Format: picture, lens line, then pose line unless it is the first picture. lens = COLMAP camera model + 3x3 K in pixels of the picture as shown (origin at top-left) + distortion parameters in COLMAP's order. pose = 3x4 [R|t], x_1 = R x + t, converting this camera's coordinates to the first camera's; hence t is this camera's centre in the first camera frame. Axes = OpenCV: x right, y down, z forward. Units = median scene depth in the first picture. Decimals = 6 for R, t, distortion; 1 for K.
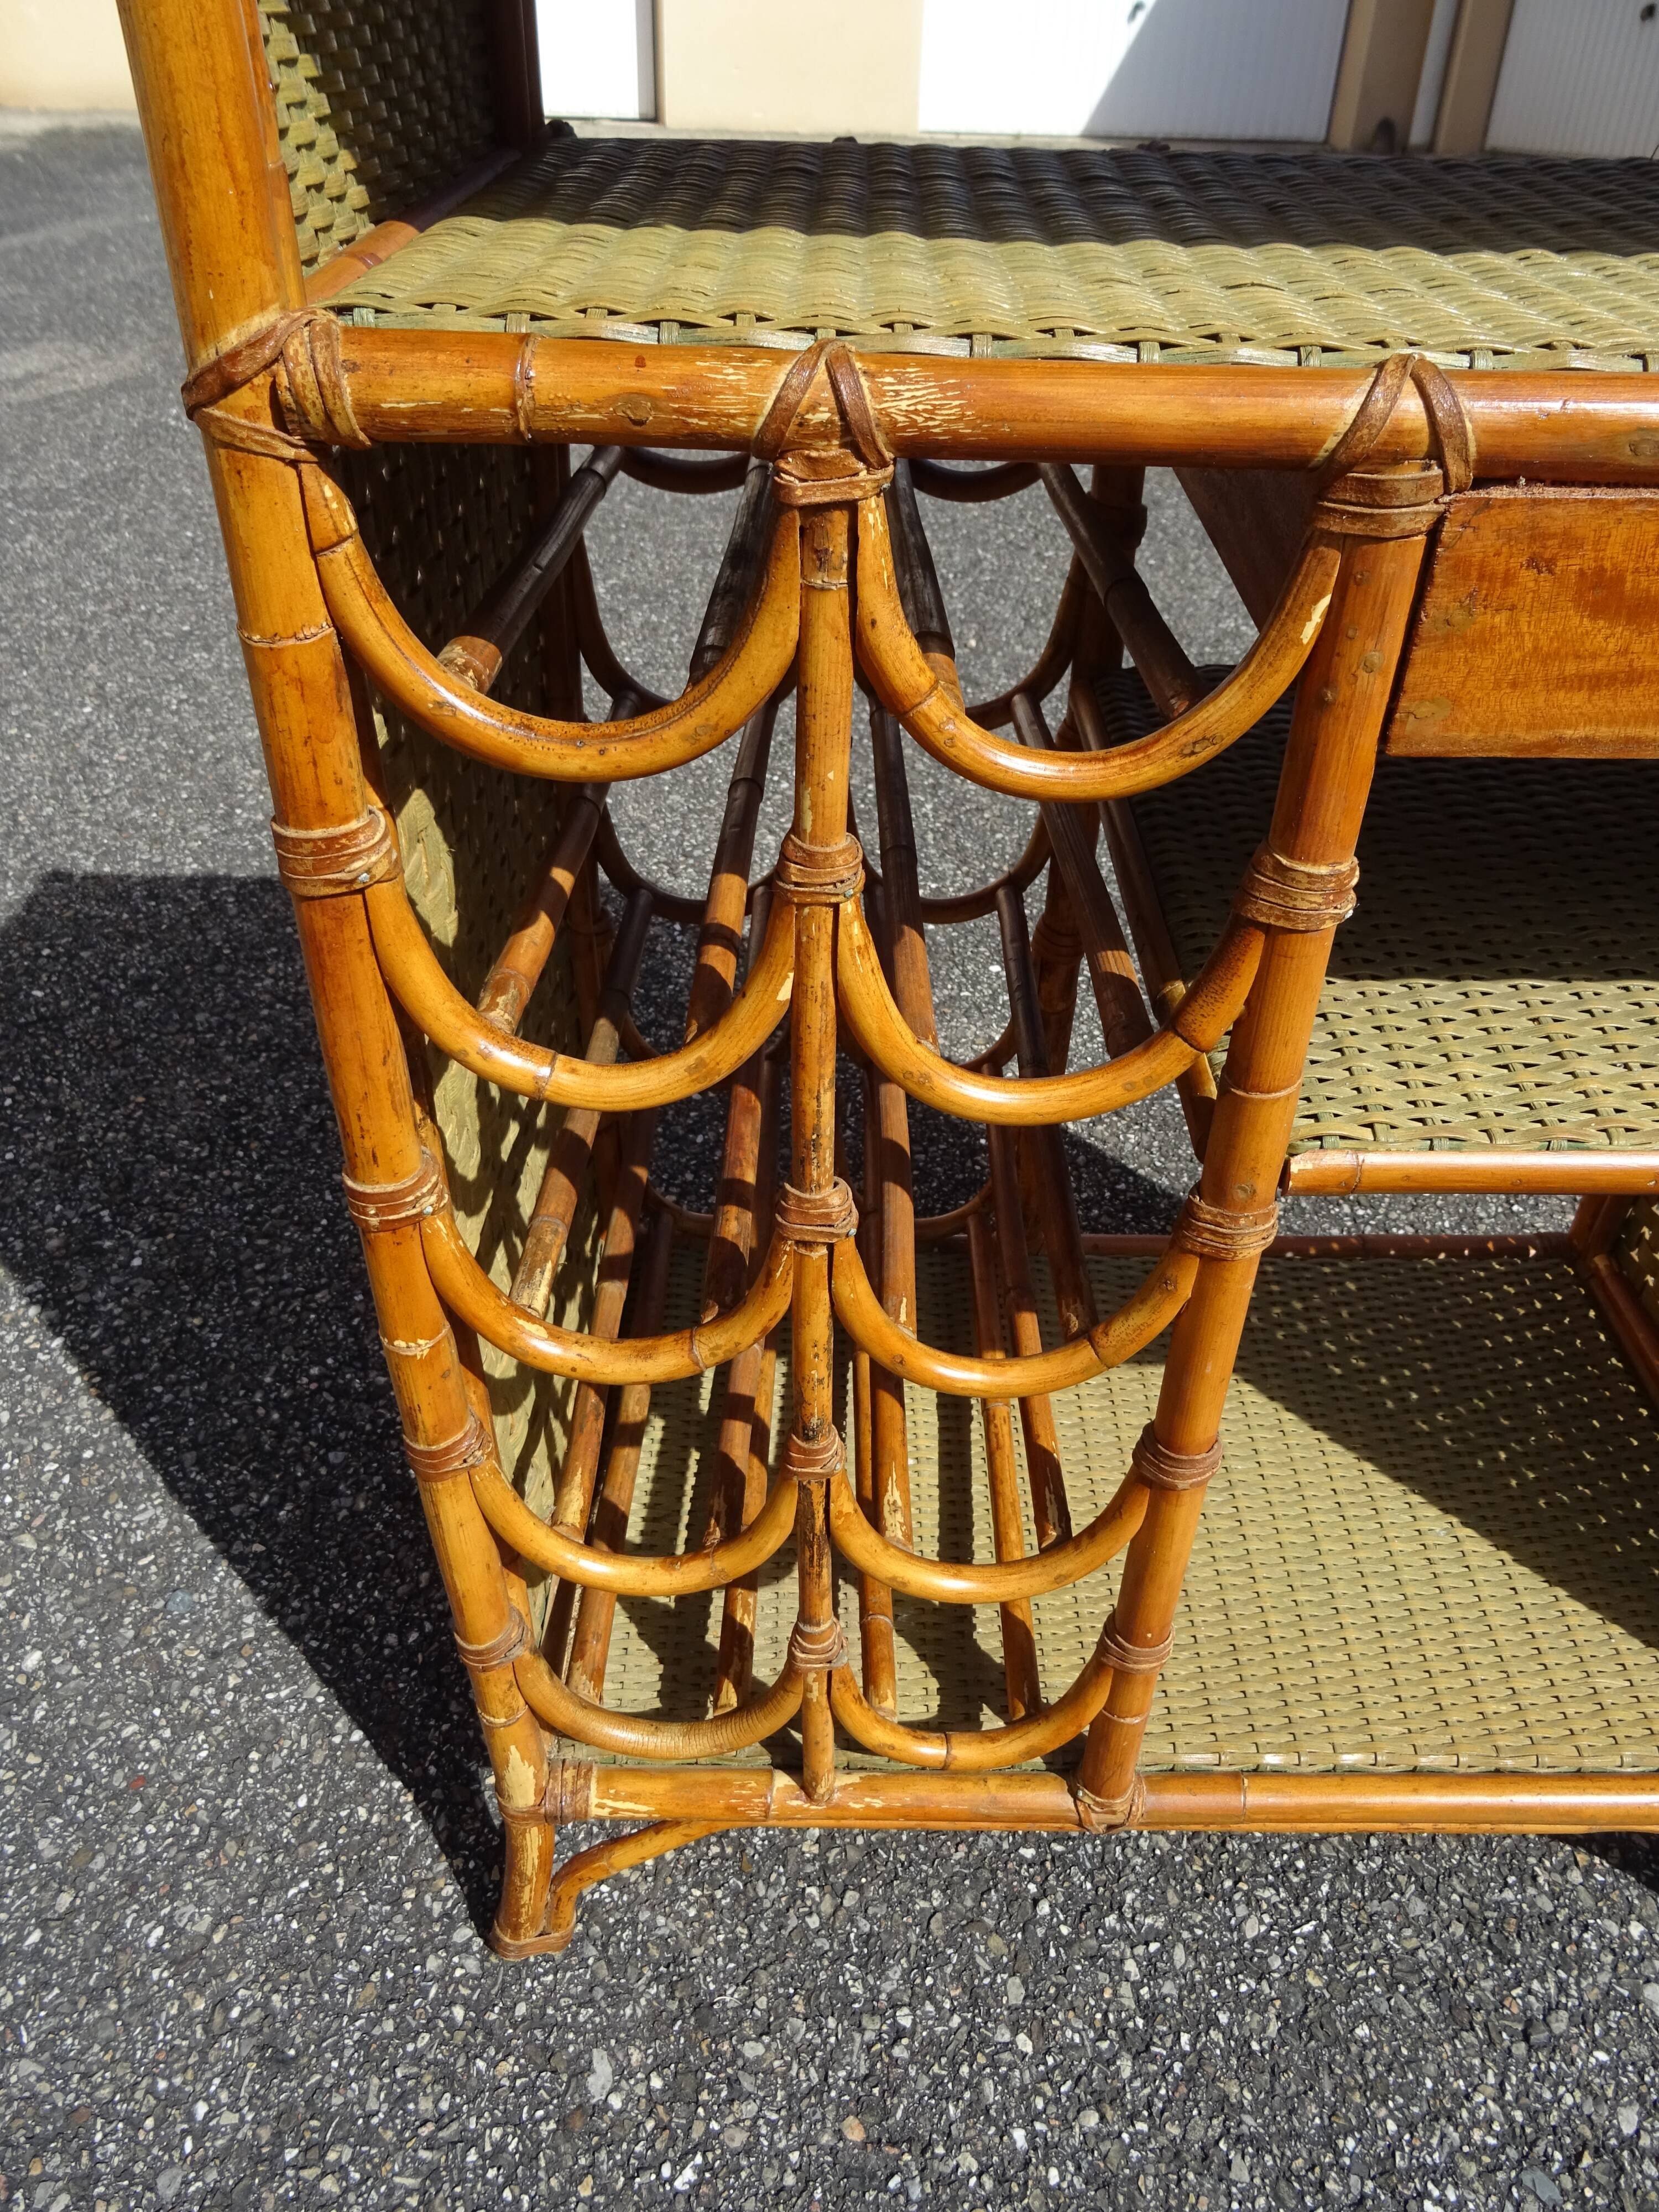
lens RADIAL K [[1586.7, 0, 829.8], [0, 1586.7, 1104.4], [0, 0, 1]] dist [0.001183, -0.010660]
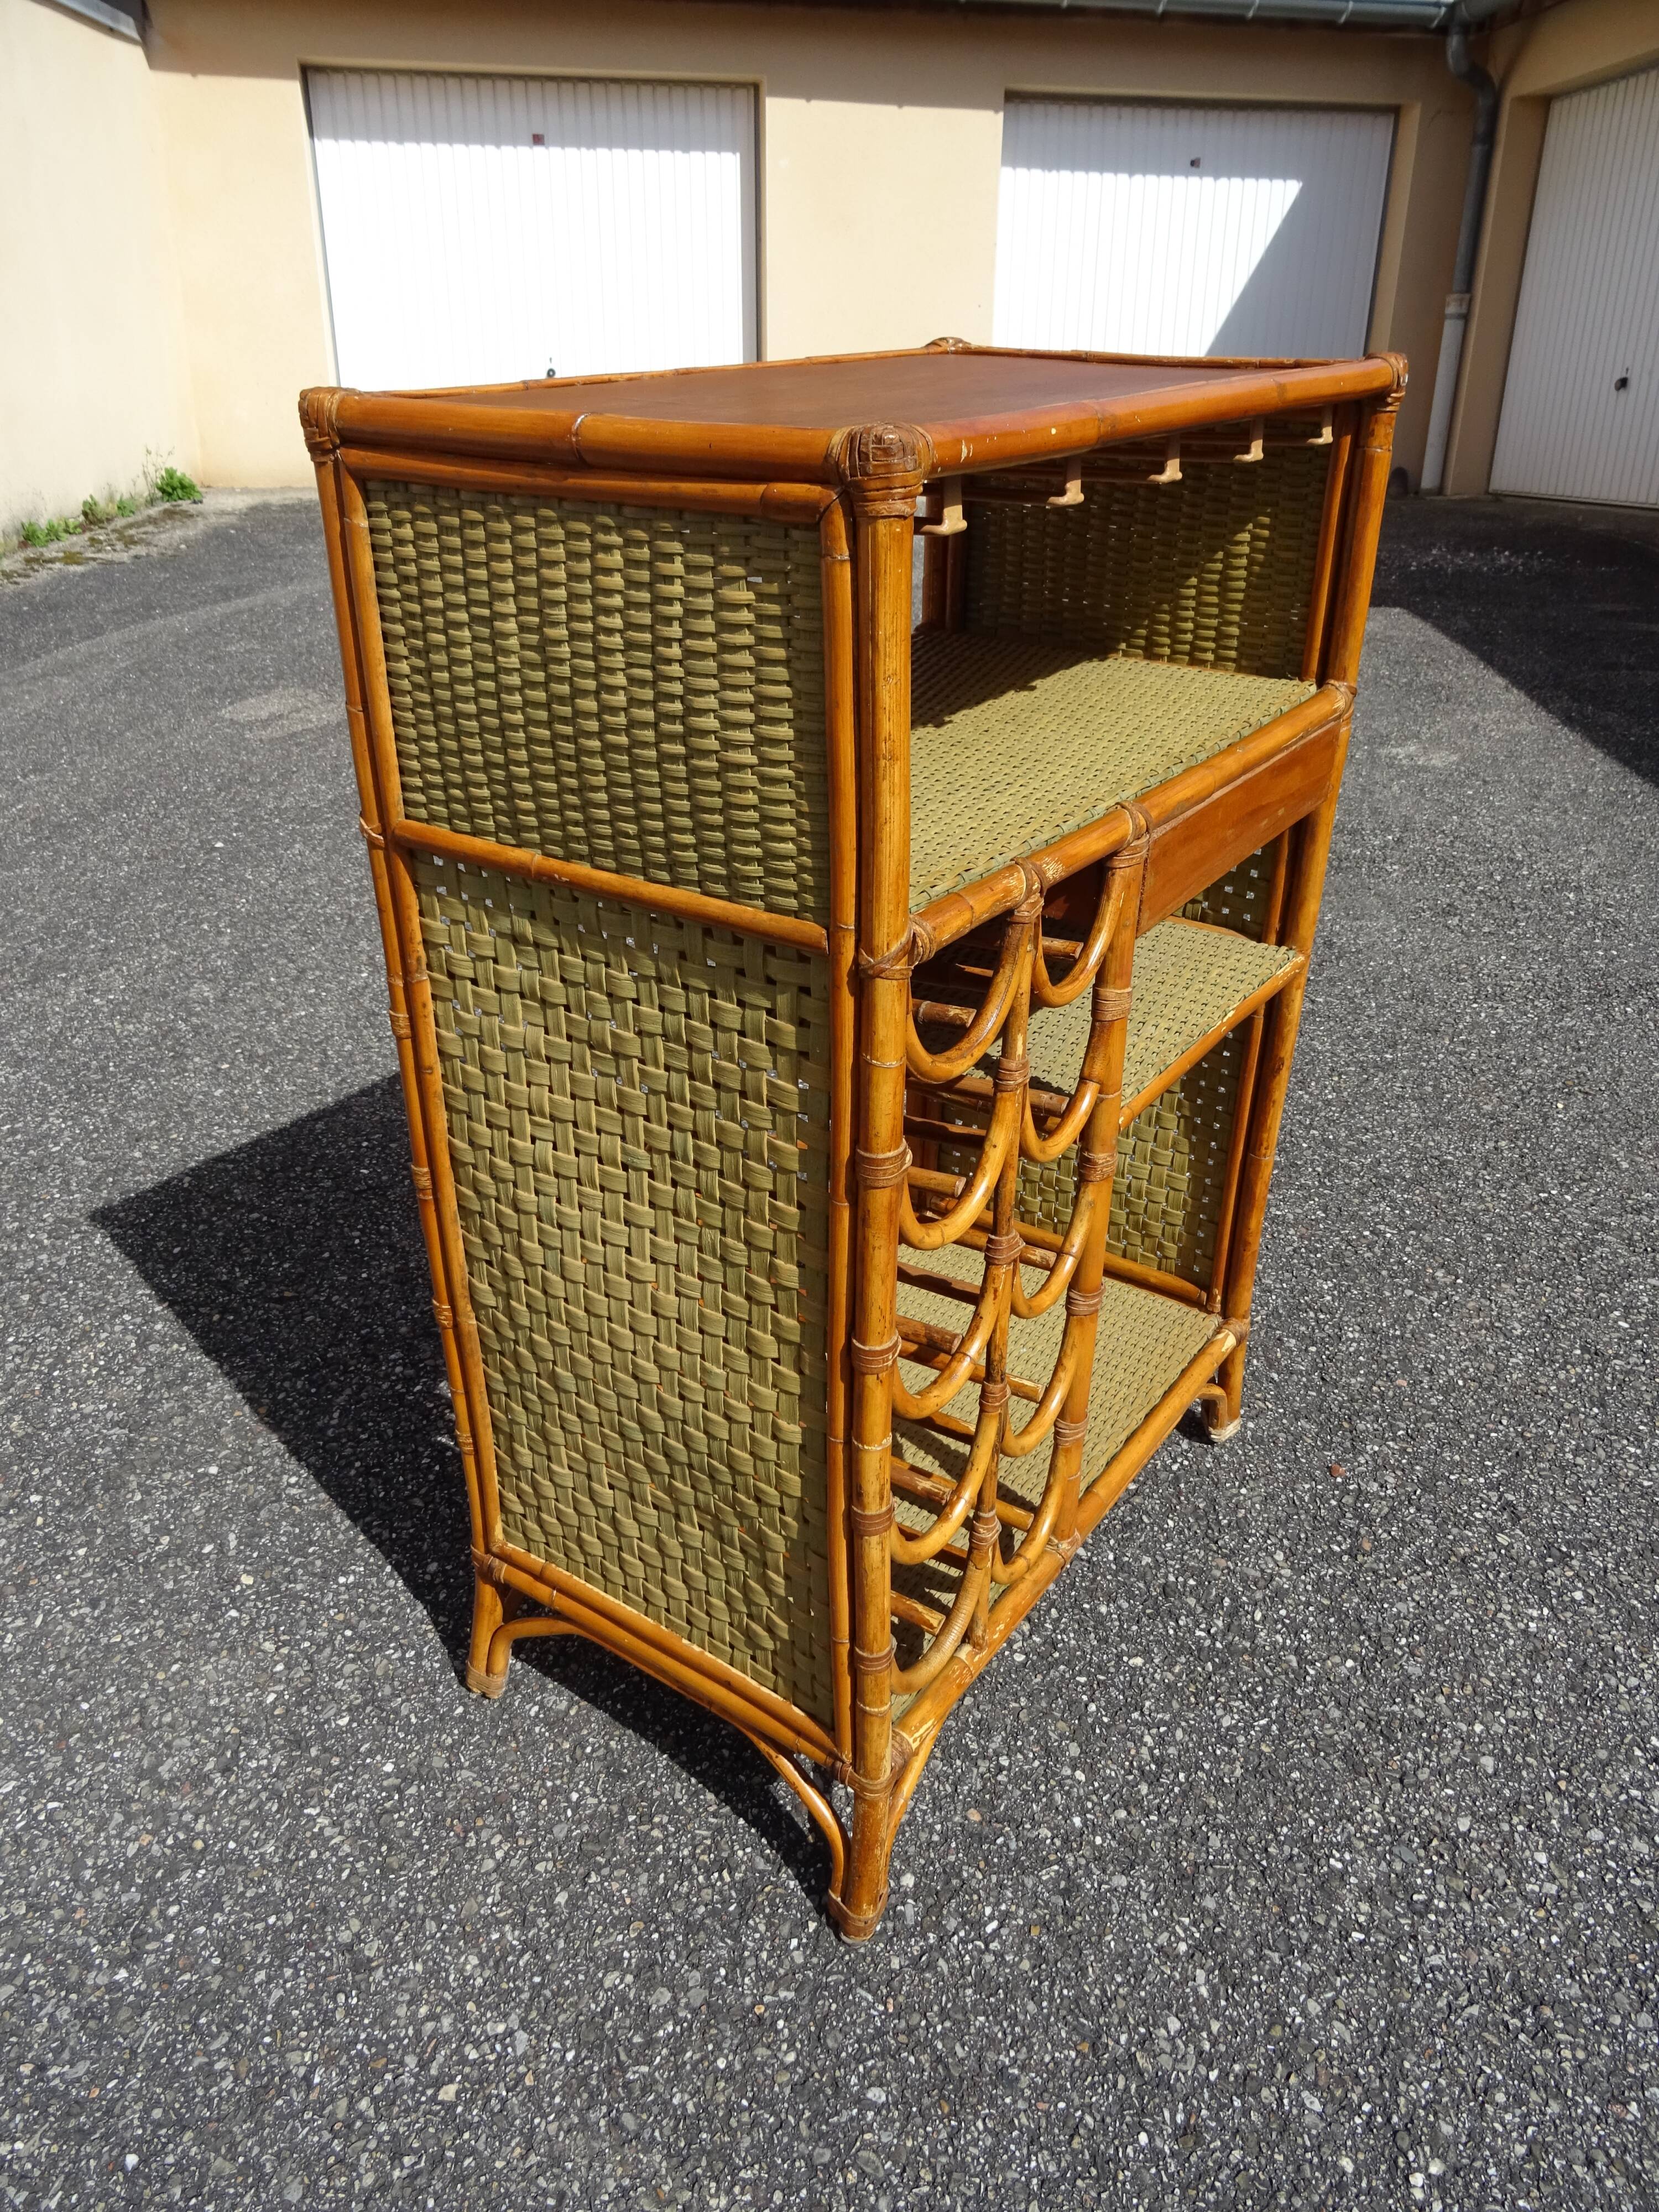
lens RADIAL K [[1586.7, 0, 833.3], [0, 1586.7, 1106.3], [0, 0, 1]] dist [0.001183, -0.010660]
pose [[0.999020, -0.002405, -0.044191, -0.052177], [-0.004878, 0.986453, -0.163969, 0.188194], [0.043987, 0.164024, 0.985475, -0.683971]]
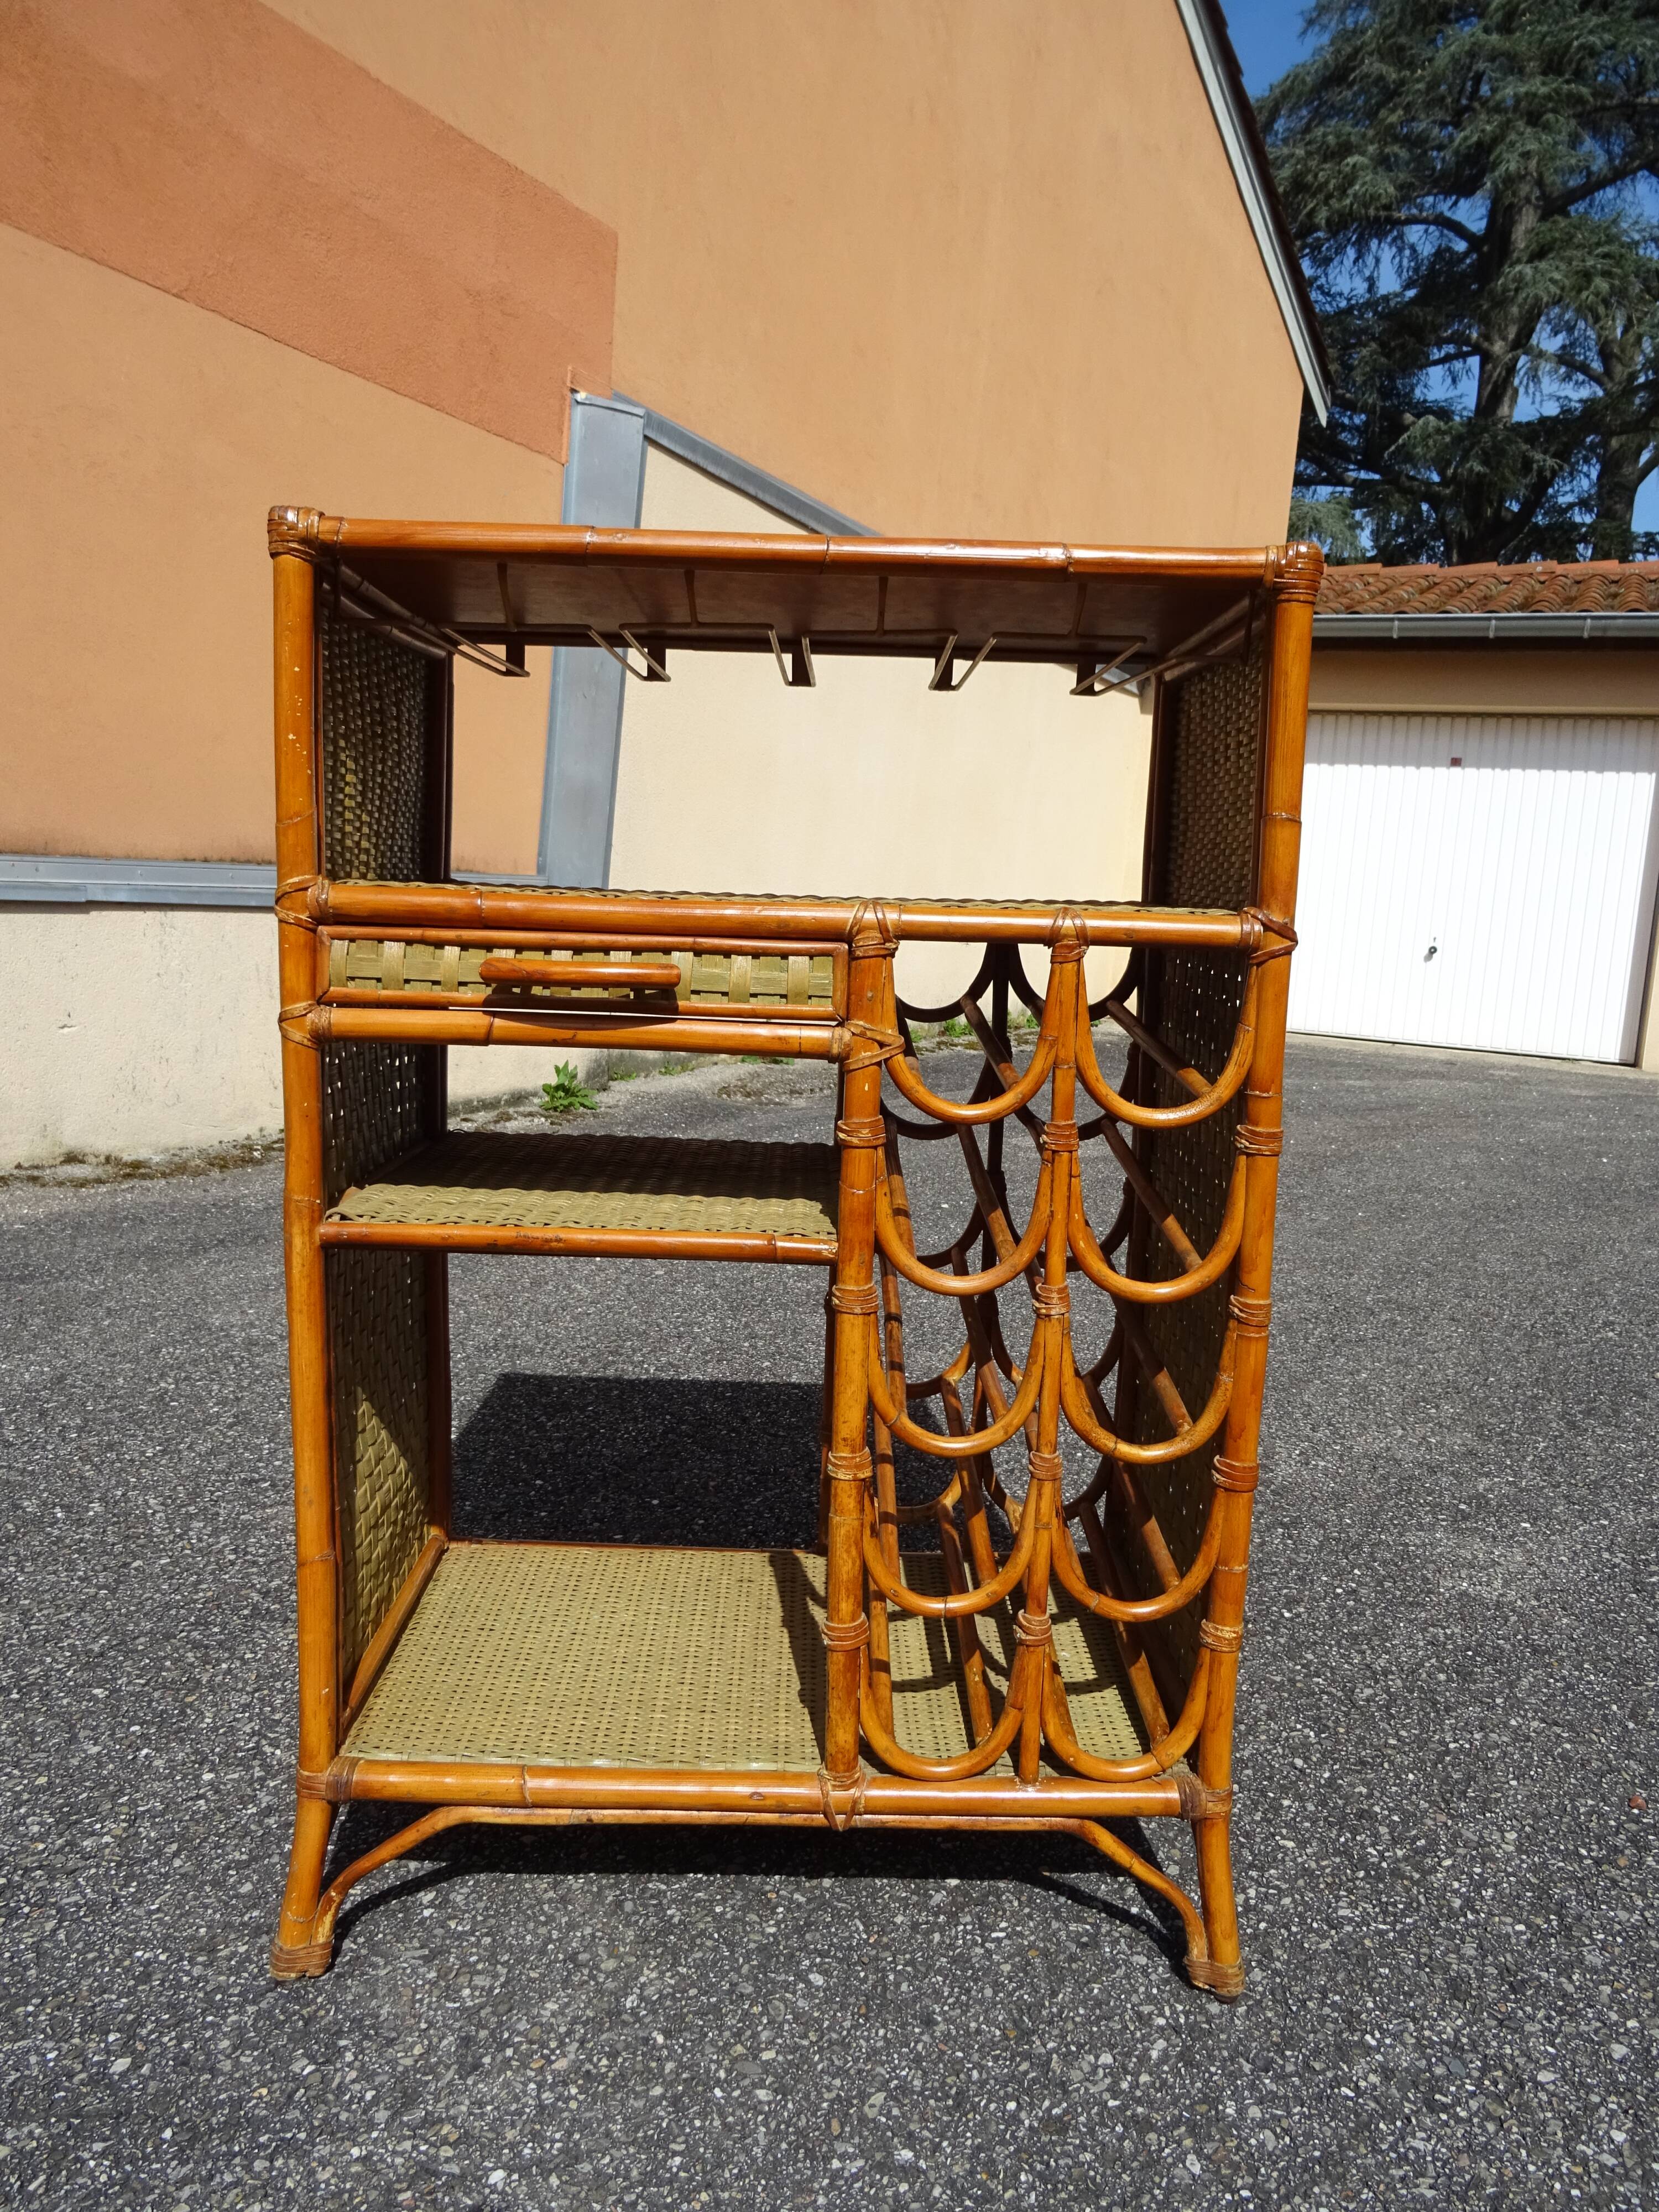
lens RADIAL K [[1586.7, 0, 836.0], [0, 1586.7, 1097.7], [0, 0, 1]] dist [0.001183, -0.010660]
pose [[0.820325, 0.086595, -0.565303, 0.676042], [-0.363861, 0.841627, -0.399084, 0.671617], [0.441216, 0.533071, 0.721917, -0.710364]]
